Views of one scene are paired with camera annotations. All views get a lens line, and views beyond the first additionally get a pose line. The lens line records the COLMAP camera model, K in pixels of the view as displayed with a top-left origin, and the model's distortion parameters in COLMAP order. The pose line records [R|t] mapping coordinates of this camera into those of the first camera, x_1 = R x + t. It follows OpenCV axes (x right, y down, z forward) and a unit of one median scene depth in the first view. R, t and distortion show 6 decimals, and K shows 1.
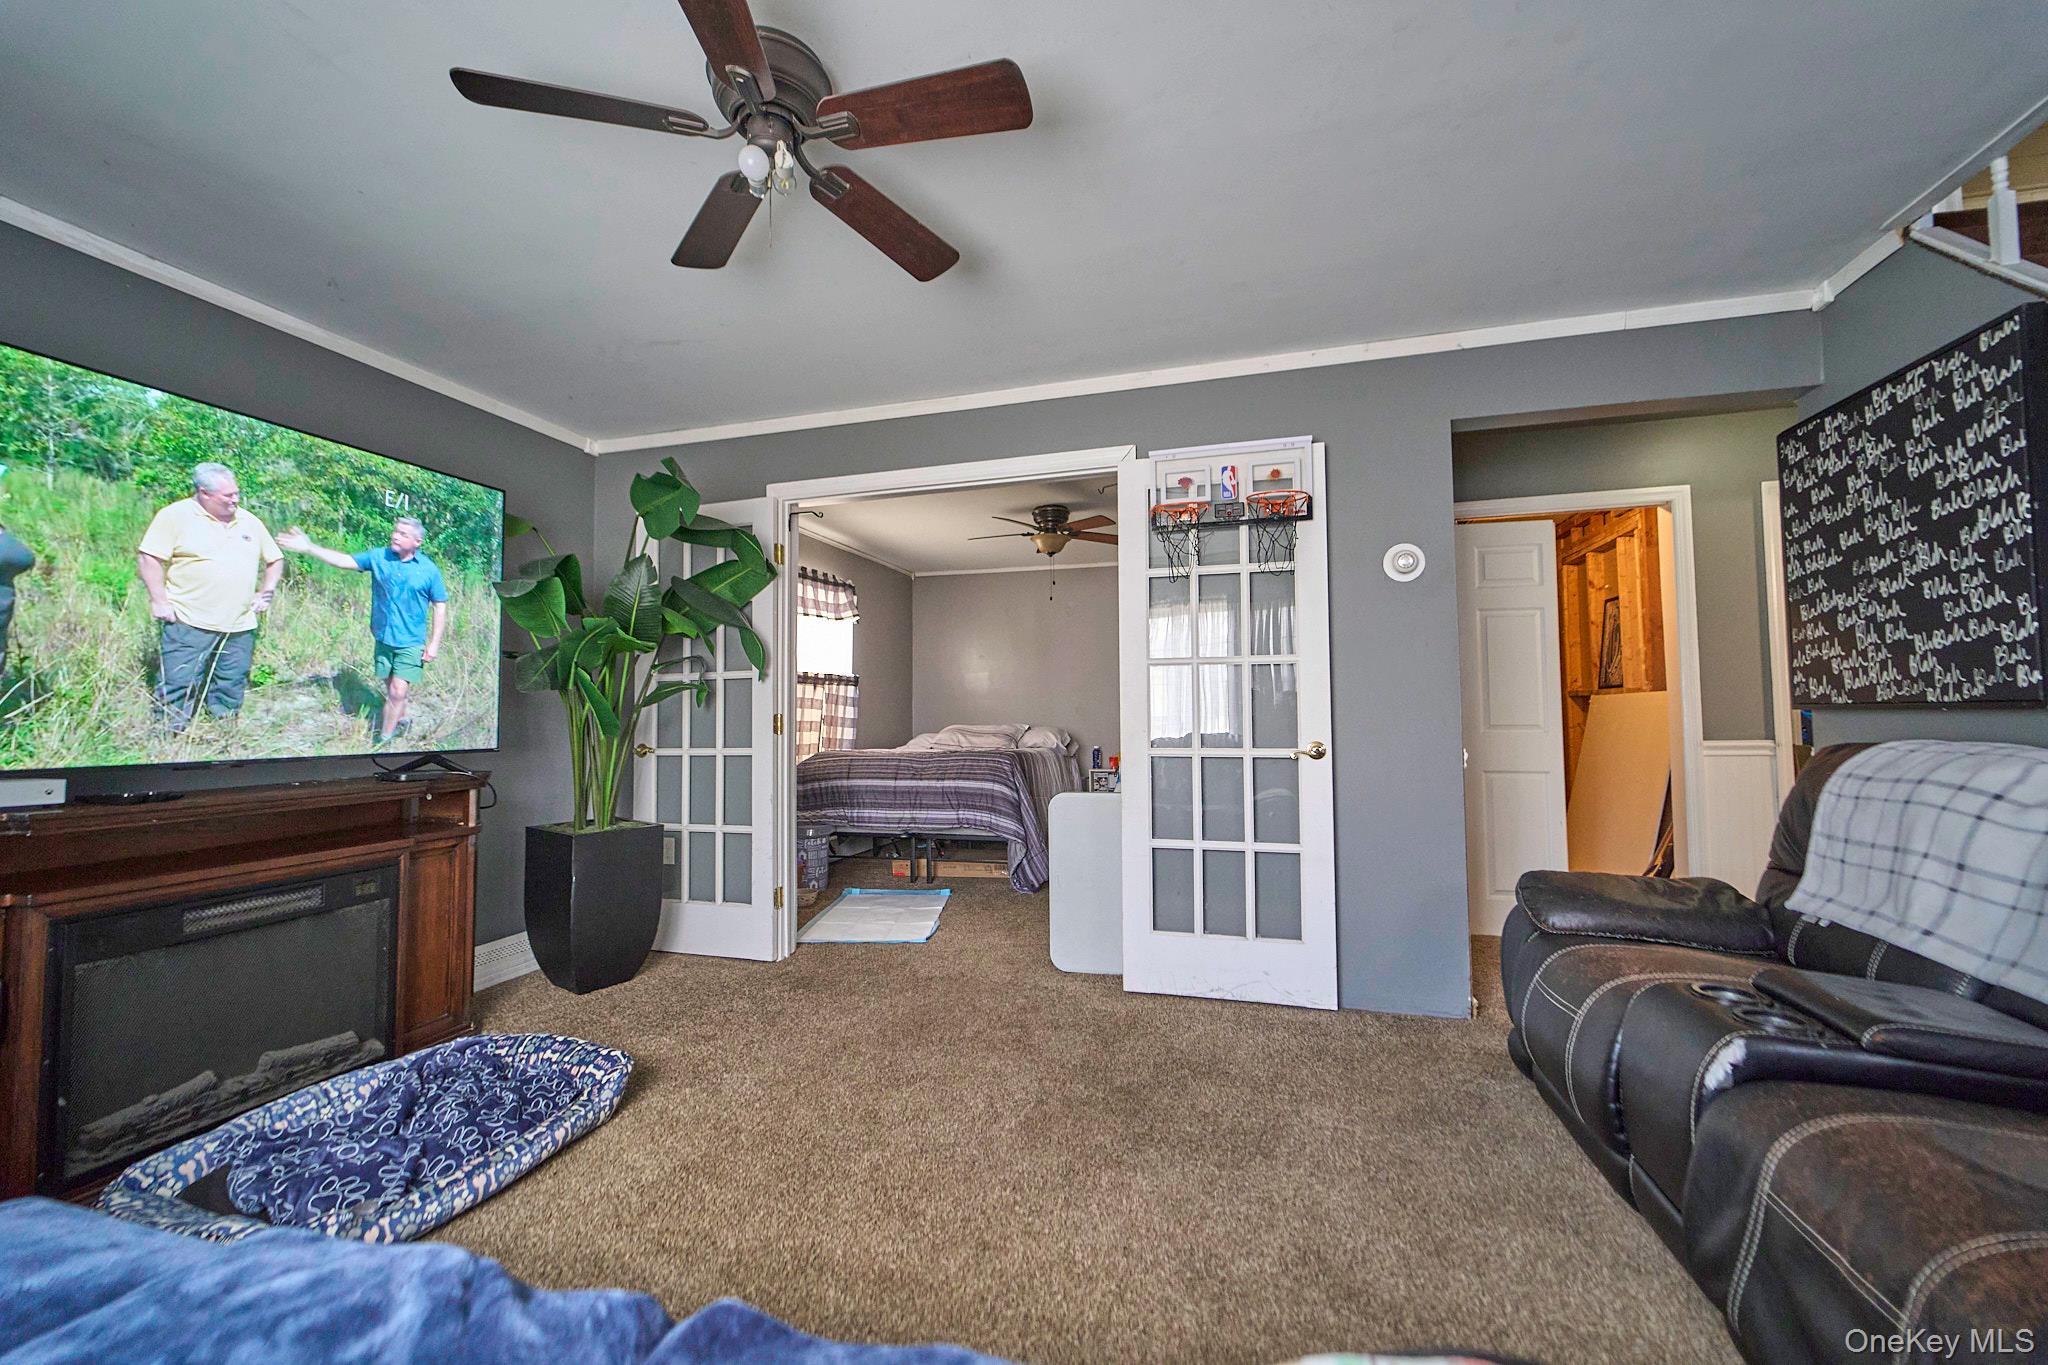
lens RADIAL K [[814.6, 0, 1021.9], [0, 814.6, 682.6], [0, 0, 1]] dist [0.003636, -0.002285]
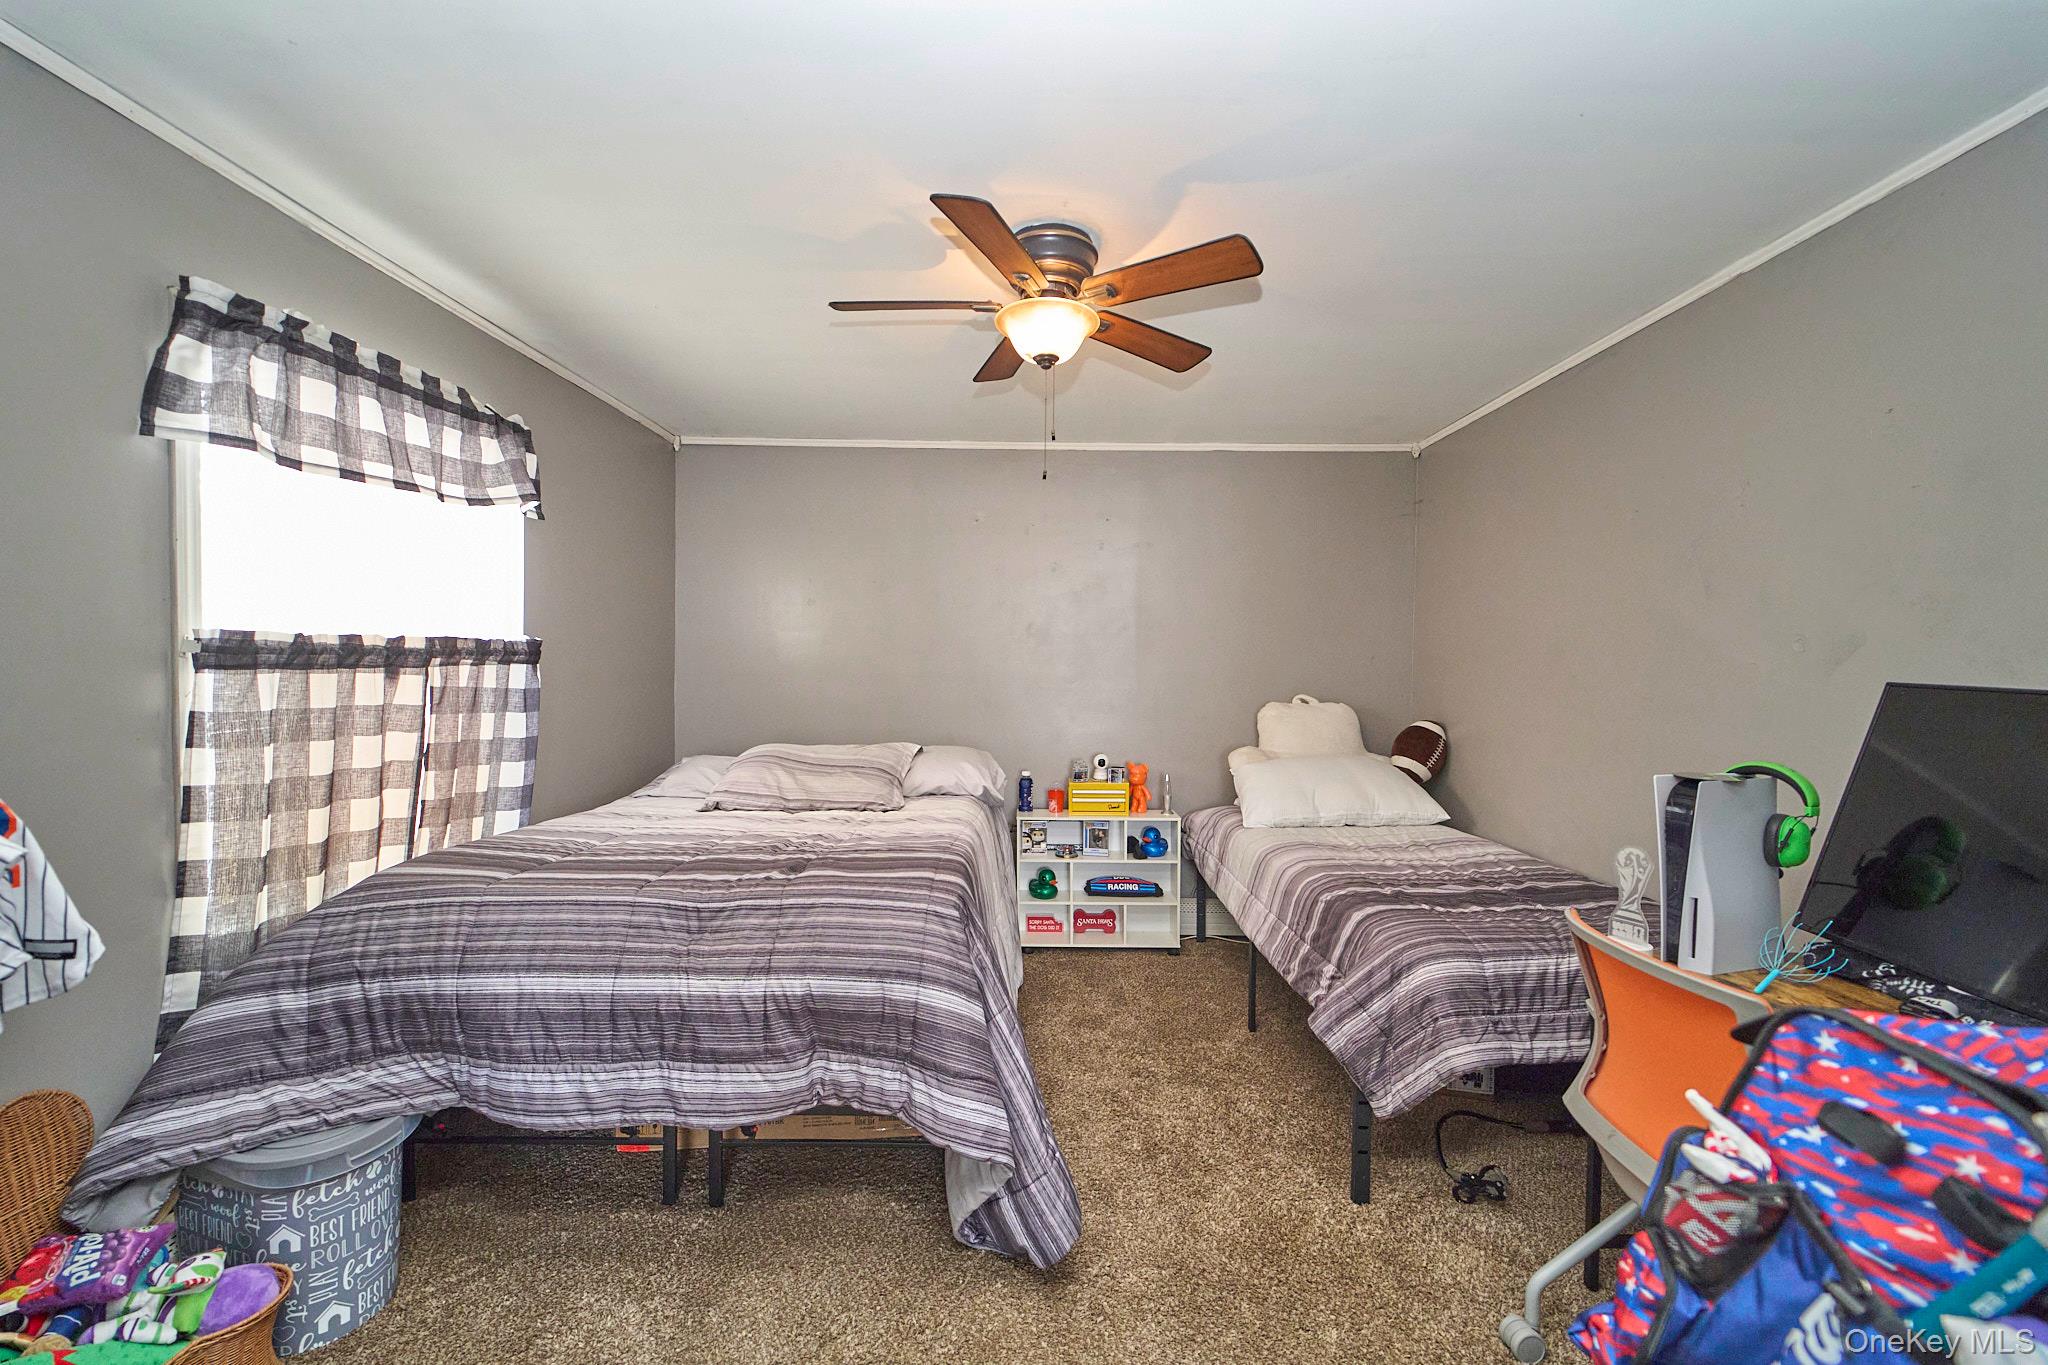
lens RADIAL K [[814.6, 0, 1015.1], [0, 814.6, 680.7], [0, 0, 1]] dist [0.003636, -0.002285]
pose [[0.966520, 0.013590, 0.256230, -0.148554], [-0.031690, 0.997274, 0.066642, -0.052602], [-0.254626, -0.072531, 0.964316, 1.146641]]
